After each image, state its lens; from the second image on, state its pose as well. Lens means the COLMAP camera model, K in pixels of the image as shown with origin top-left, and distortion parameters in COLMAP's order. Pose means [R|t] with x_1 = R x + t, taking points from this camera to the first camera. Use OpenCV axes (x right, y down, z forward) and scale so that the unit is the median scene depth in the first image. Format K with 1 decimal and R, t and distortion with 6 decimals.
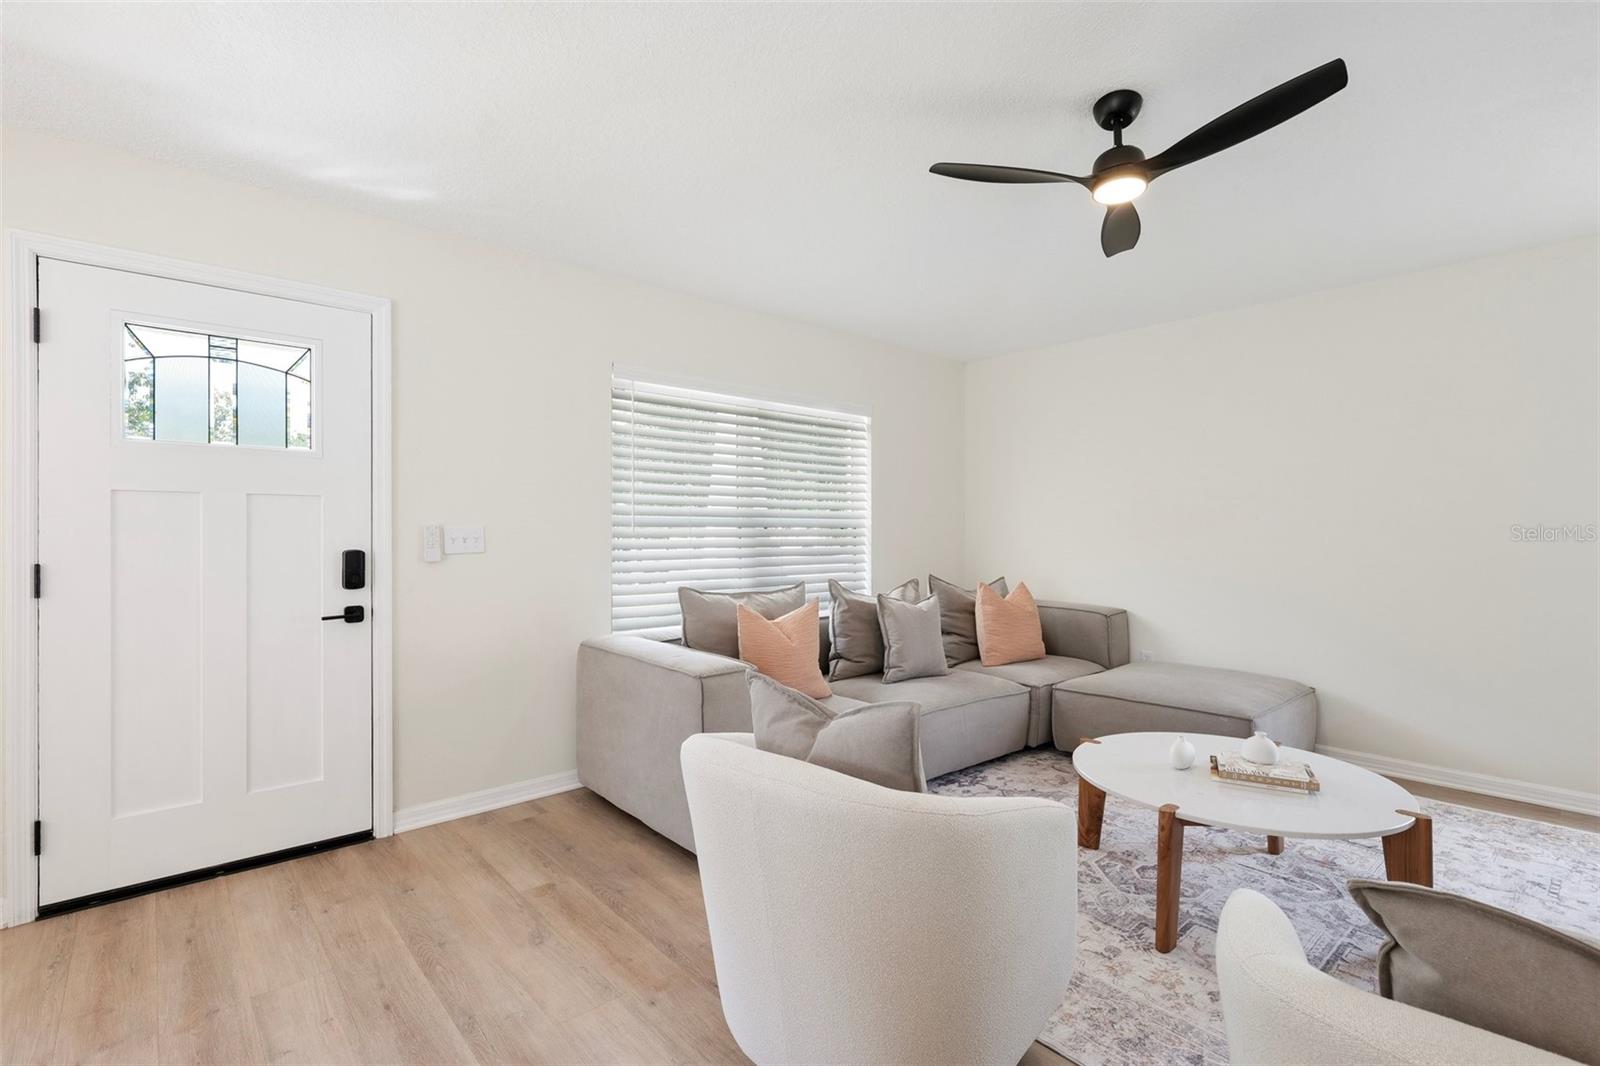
lens RADIAL K [[731.1, 0, 796.3], [0, 731.1, 532.0], [0, 0, 1]] dist [-0.003260, -0.000325]
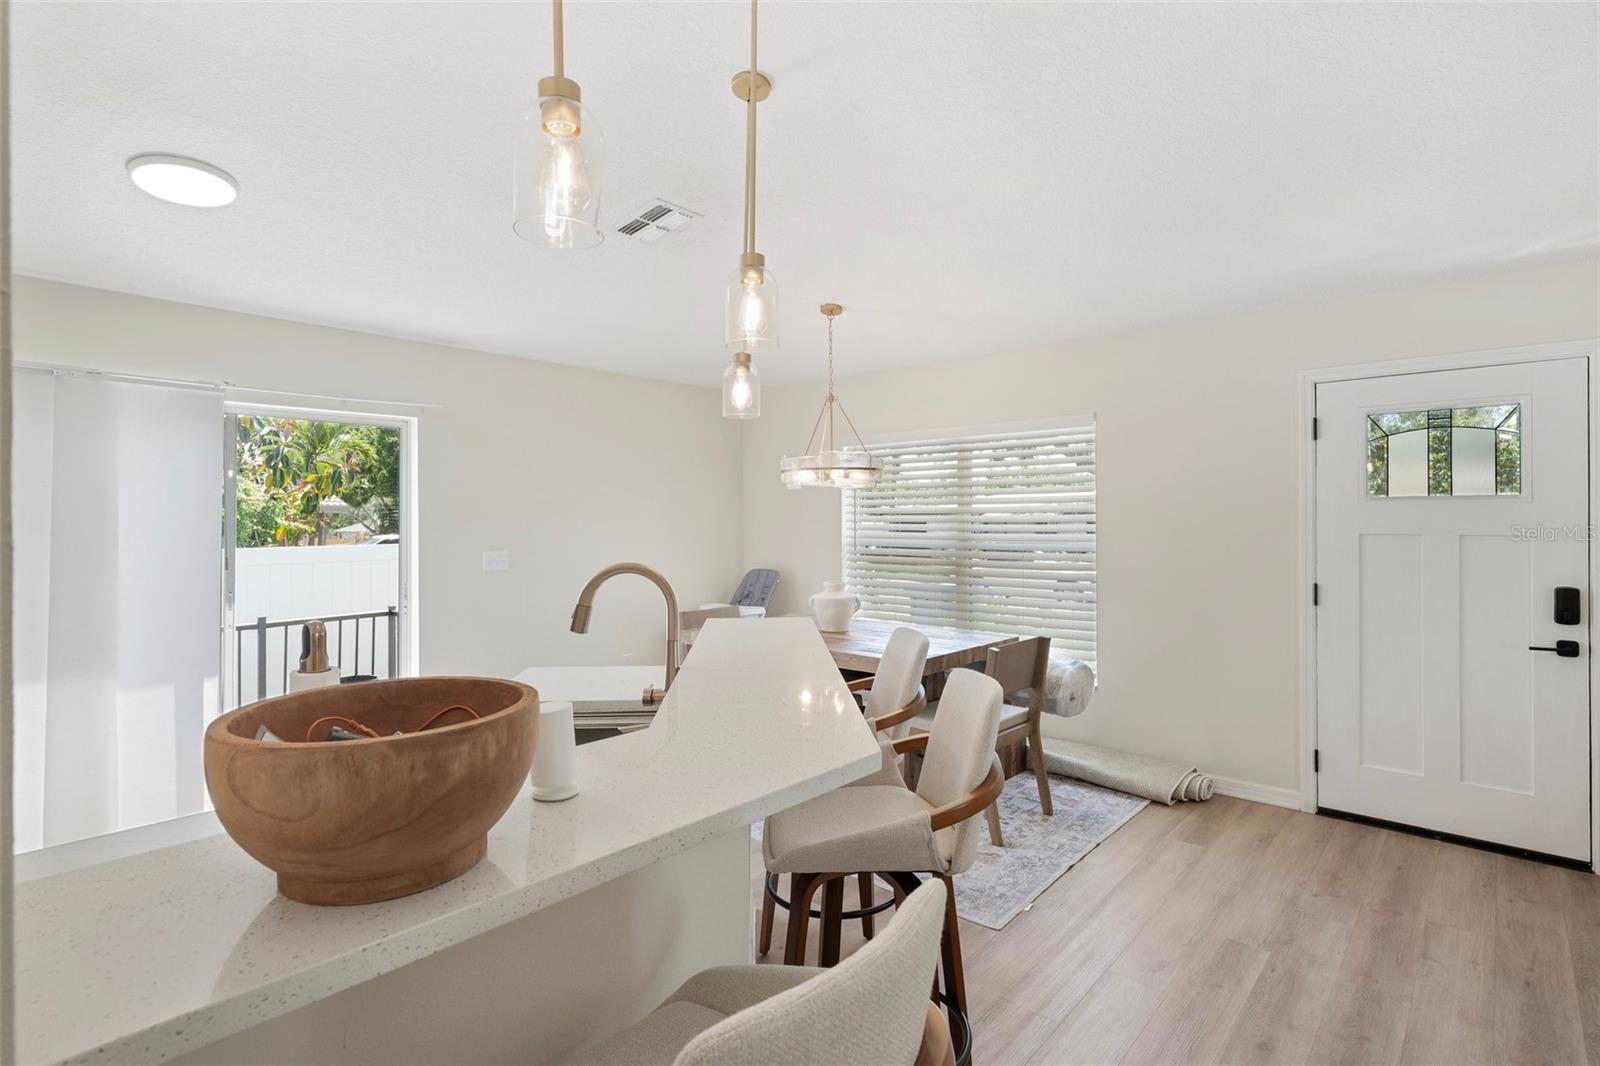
lens RADIAL K [[784.5, 0, 800.8], [0, 784.5, 518.8], [0, 0, 1]] dist [0.004756, -0.000217]
pose [[0.117269, 0.001956, -0.993098, 0.426124], [0.004157, 0.999988, 0.002461, -0.089152], [0.993092, -0.004417, 0.117259, -0.245831]]
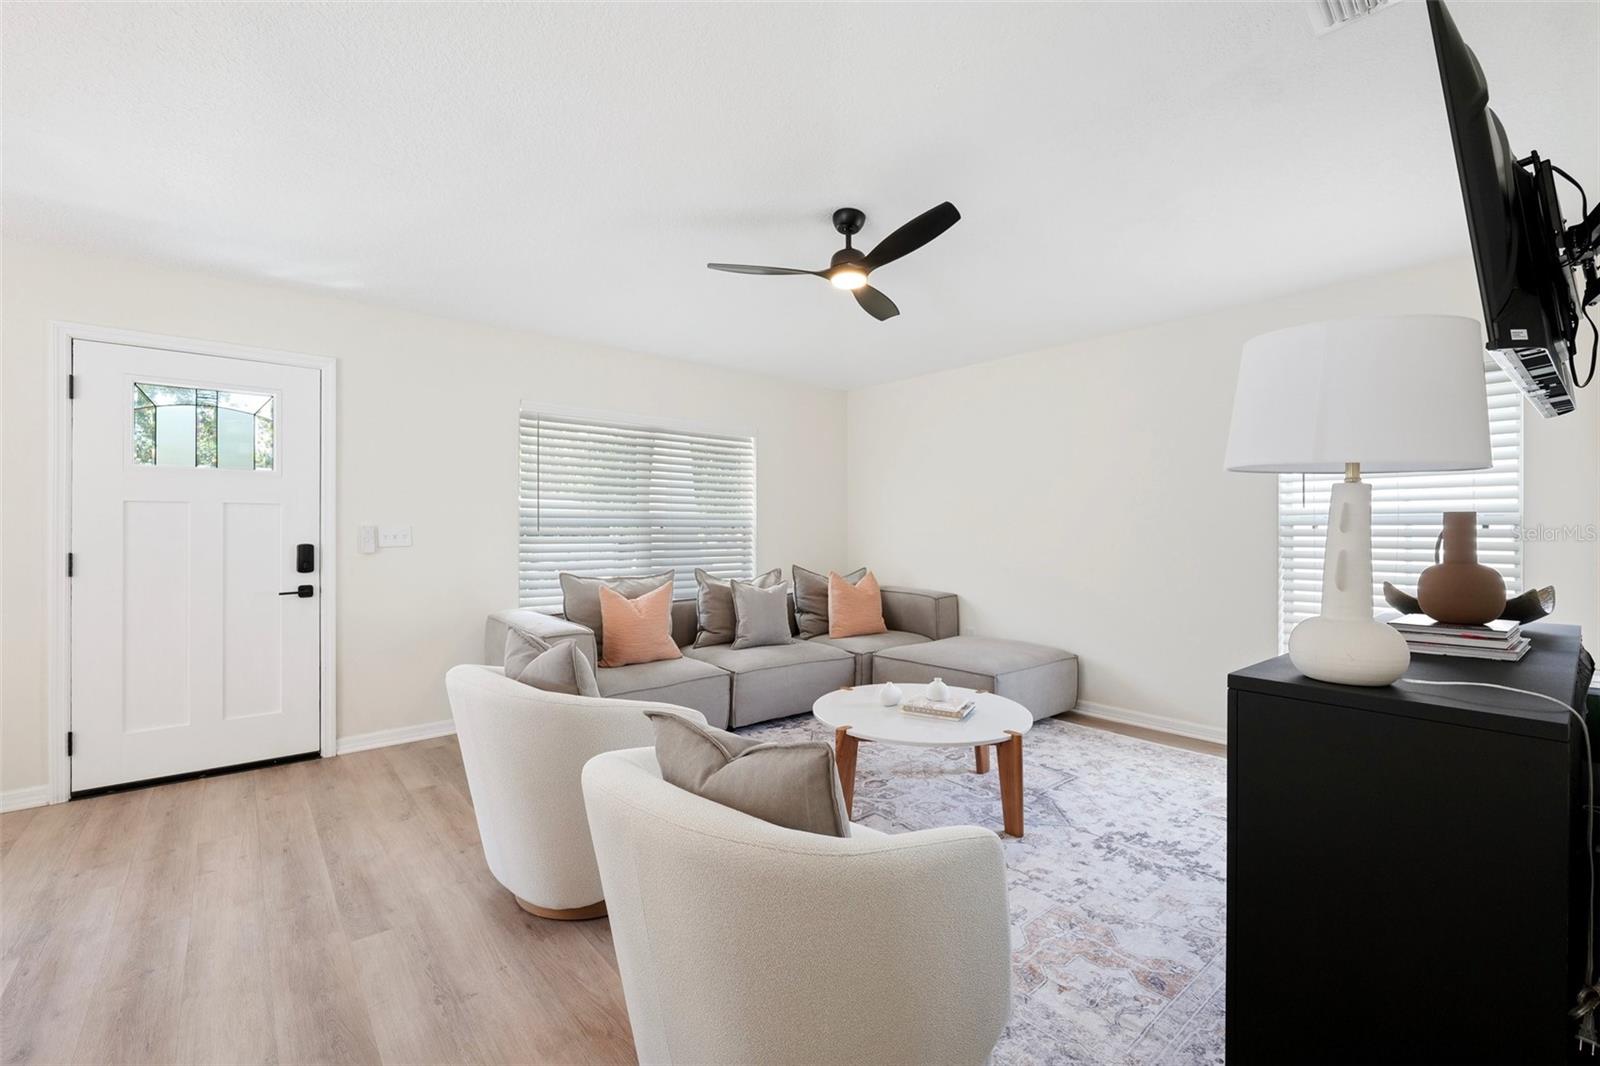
lens RADIAL K [[674.1, 0, 802.3], [0, 674.1, 526.4], [0, 0, 1]] dist [-0.013157, 0.000861]
pose [[0.999794, 0.001027, -0.020269, 0.376700], [-0.001128, 0.999987, -0.005013, -0.002941], [0.020264, 0.005034, 0.999782, -0.247681]]
